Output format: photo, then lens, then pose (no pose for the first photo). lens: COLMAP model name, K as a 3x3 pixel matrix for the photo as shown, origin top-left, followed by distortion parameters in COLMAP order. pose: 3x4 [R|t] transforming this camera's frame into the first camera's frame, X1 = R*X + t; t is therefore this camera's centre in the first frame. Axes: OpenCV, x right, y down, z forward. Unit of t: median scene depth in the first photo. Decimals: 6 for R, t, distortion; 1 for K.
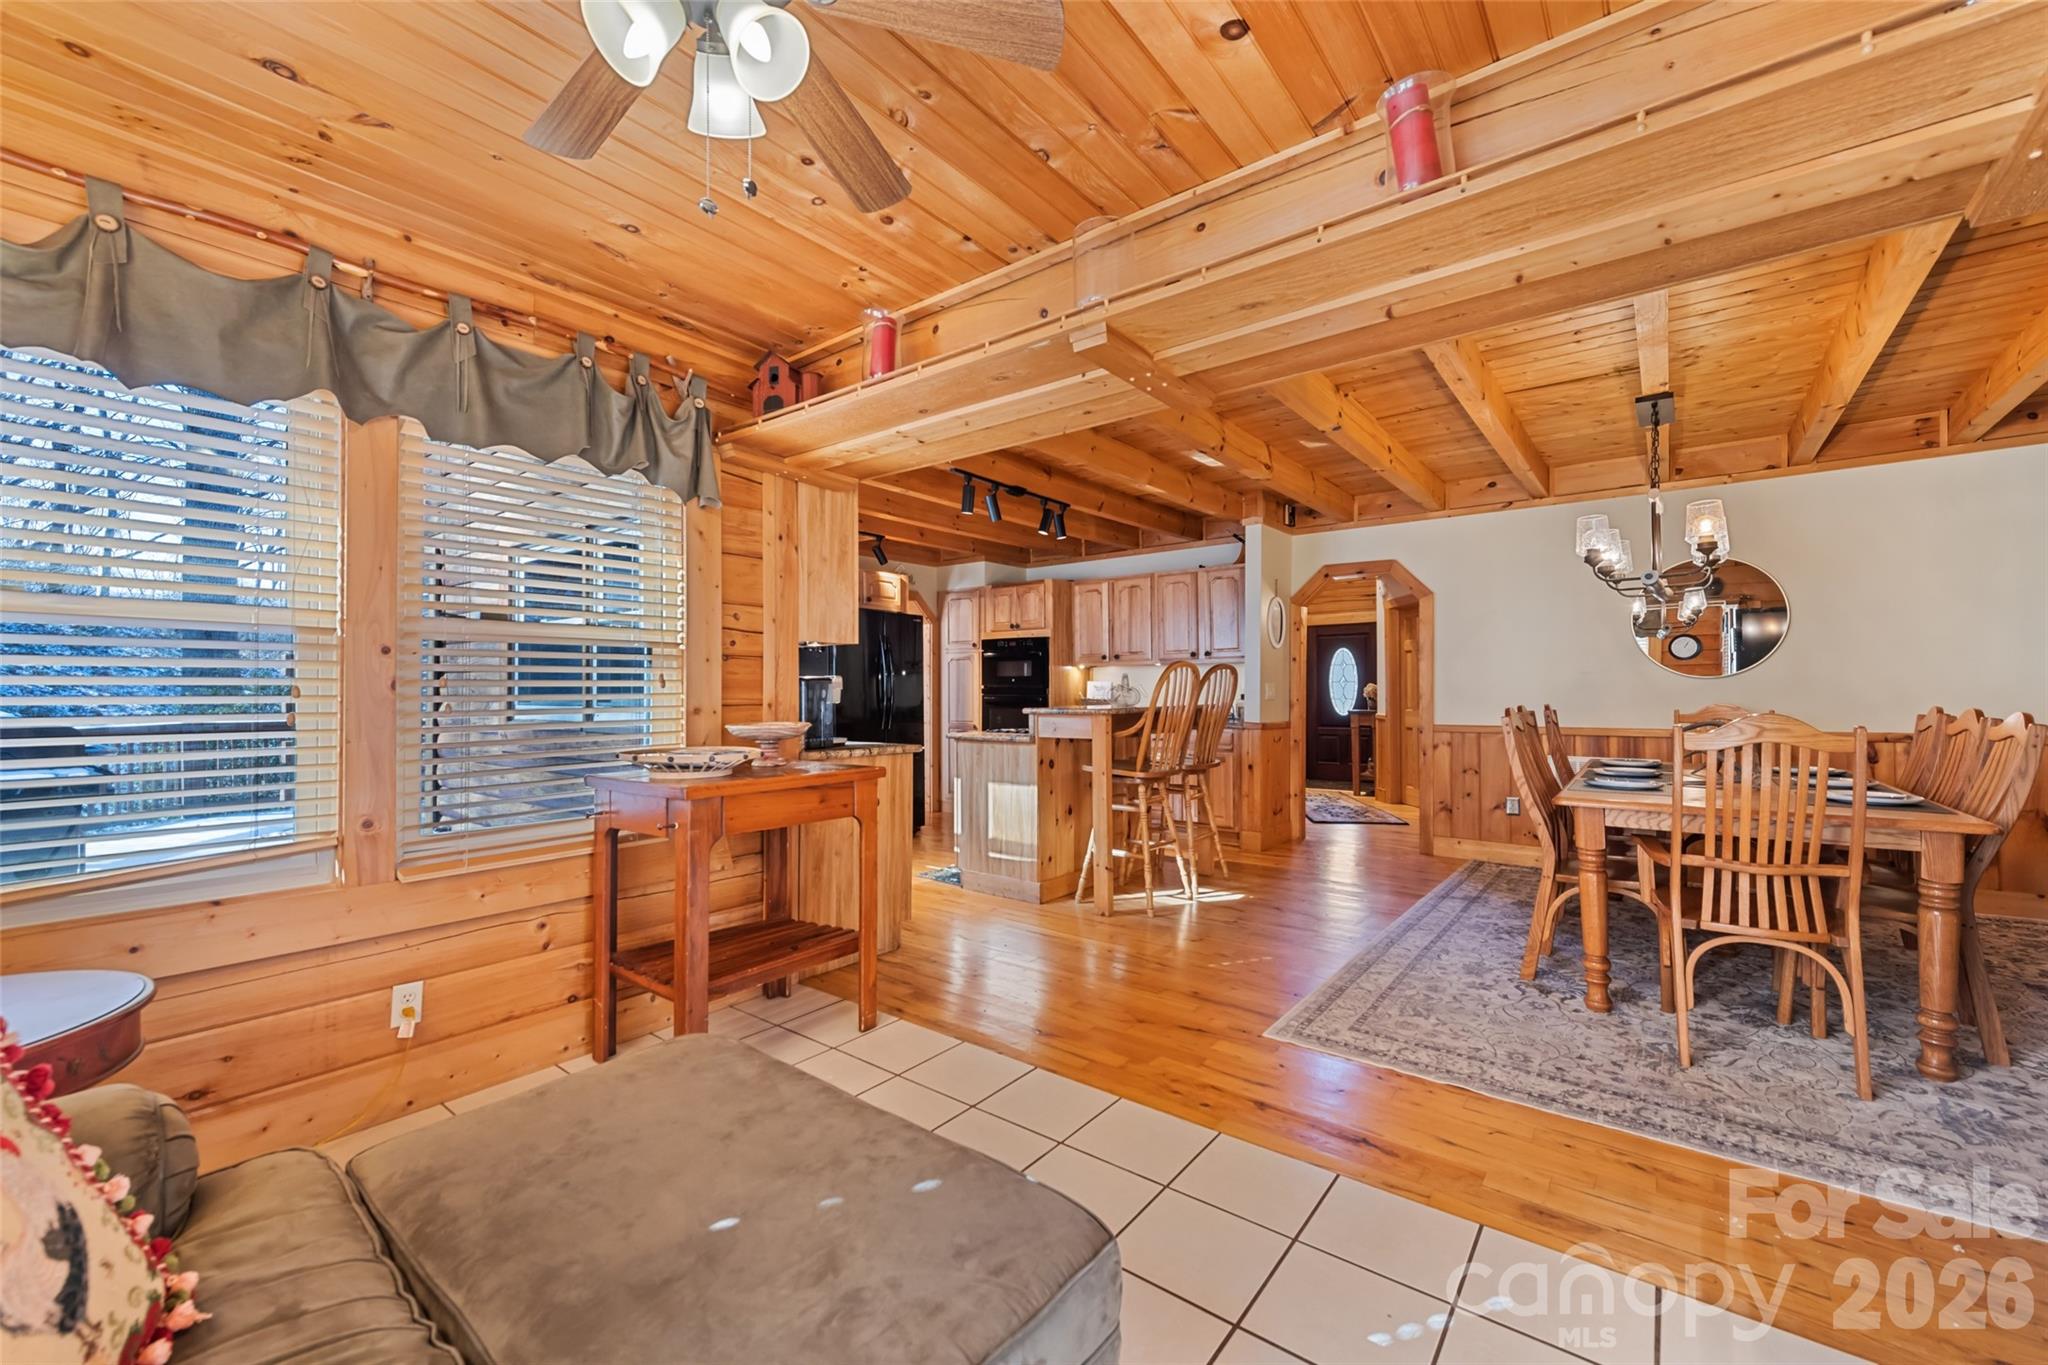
lens RADIAL K [[835.5, 0, 1017.5], [0, 835.5, 685.0], [0, 0, 1]] dist [0.002001, 0.000050]
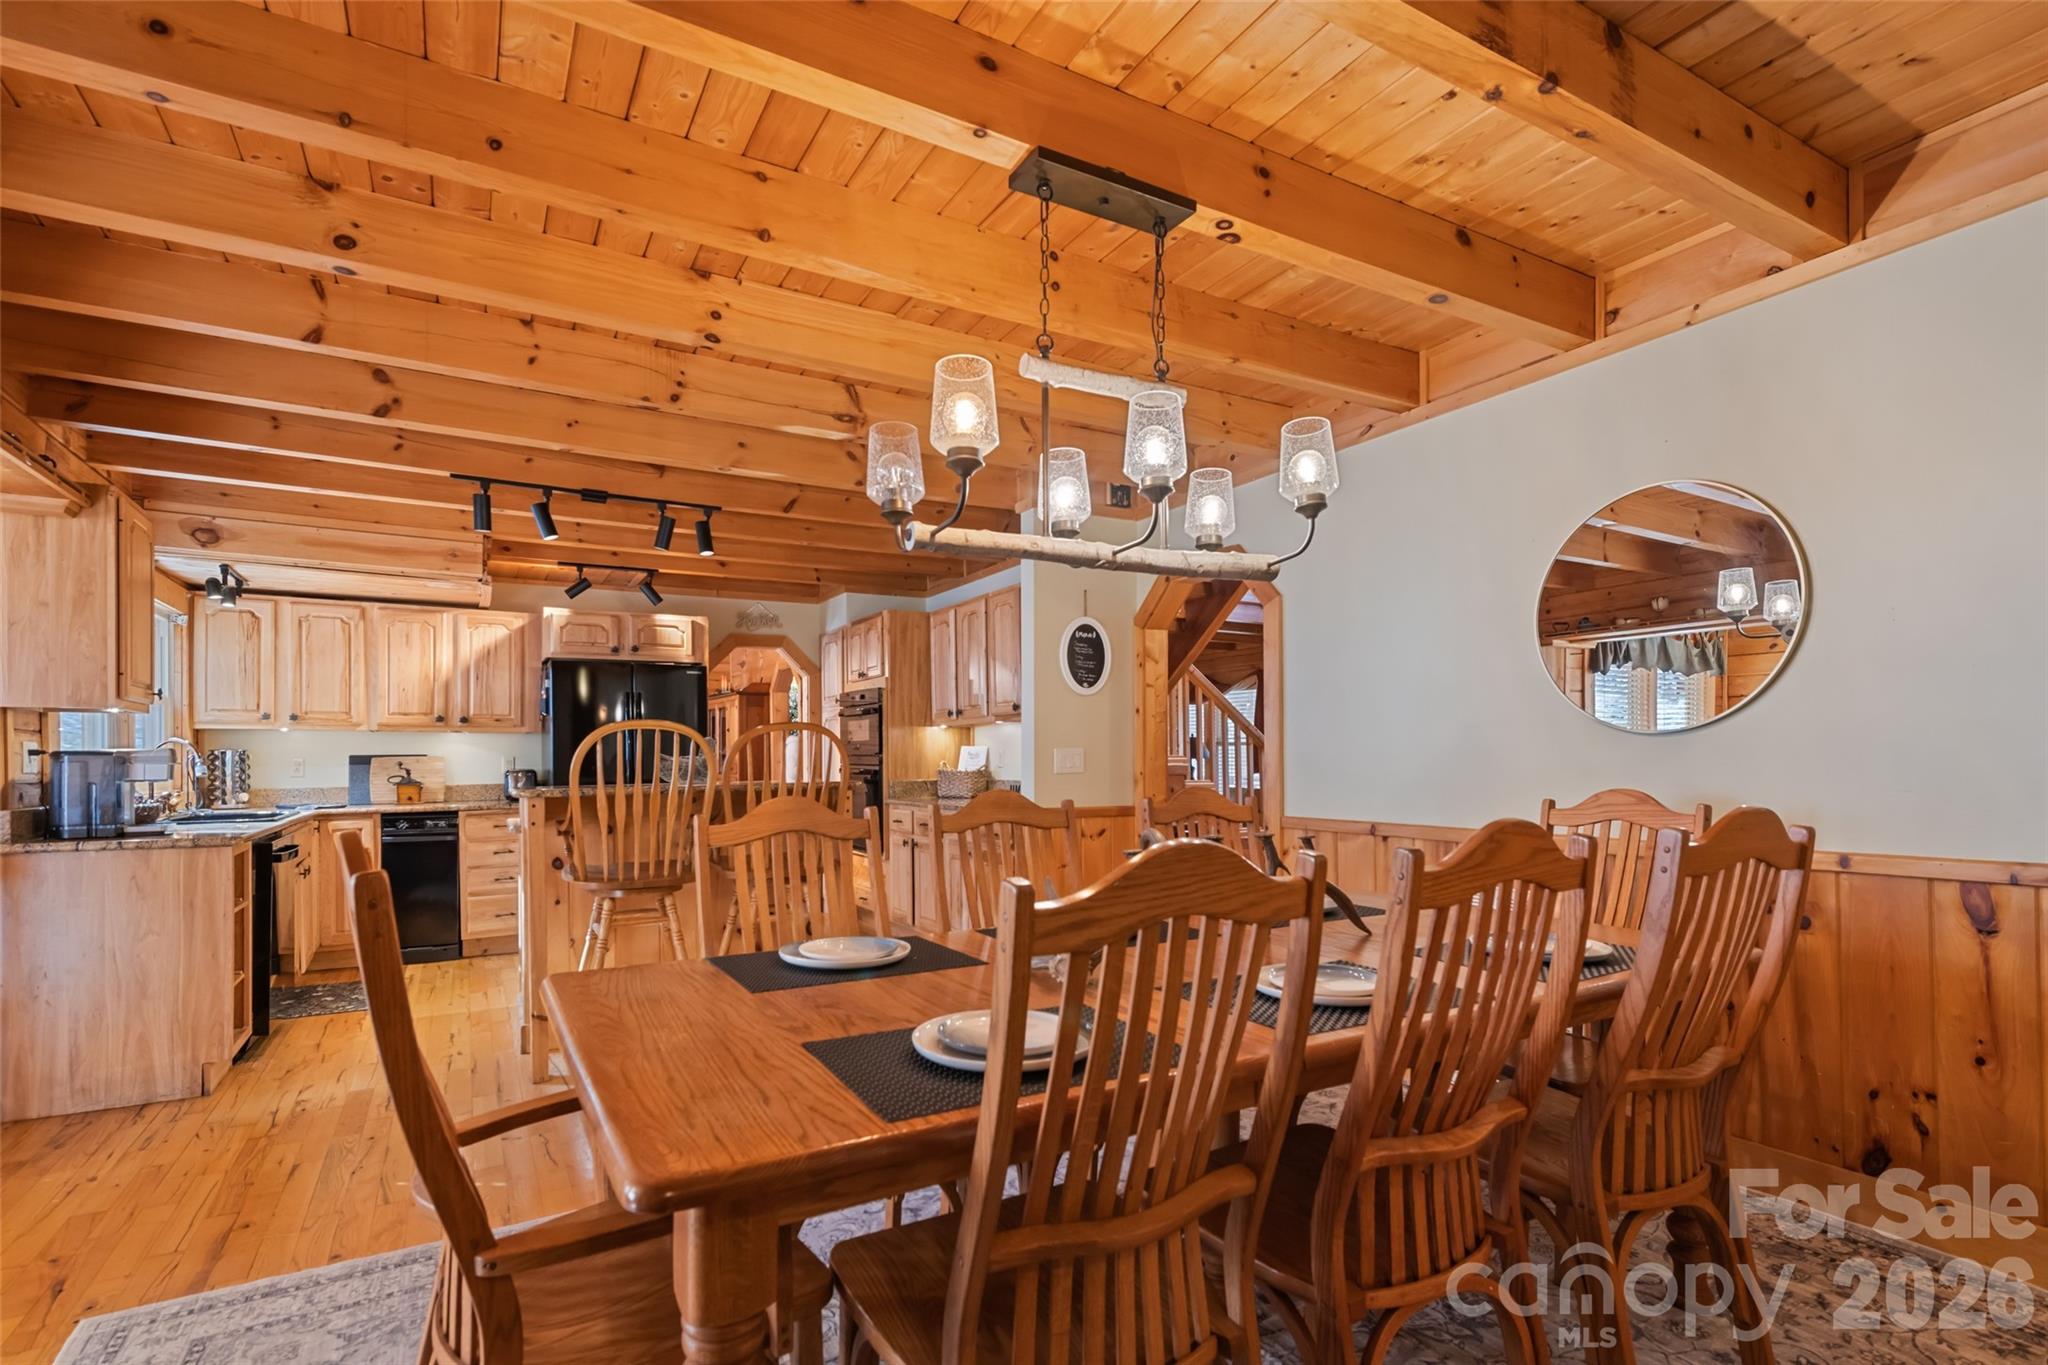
lens RADIAL K [[974.5, 0, 1010.1], [0, 974.5, 752.2], [0, 0, 1]] dist [-0.004083, -0.000905]
pose [[0.923976, -0.005348, -0.382413, 0.470447], [0.006868, 0.999973, 0.002610, -0.001033], [0.382389, -0.005038, 0.923988, 0.232566]]
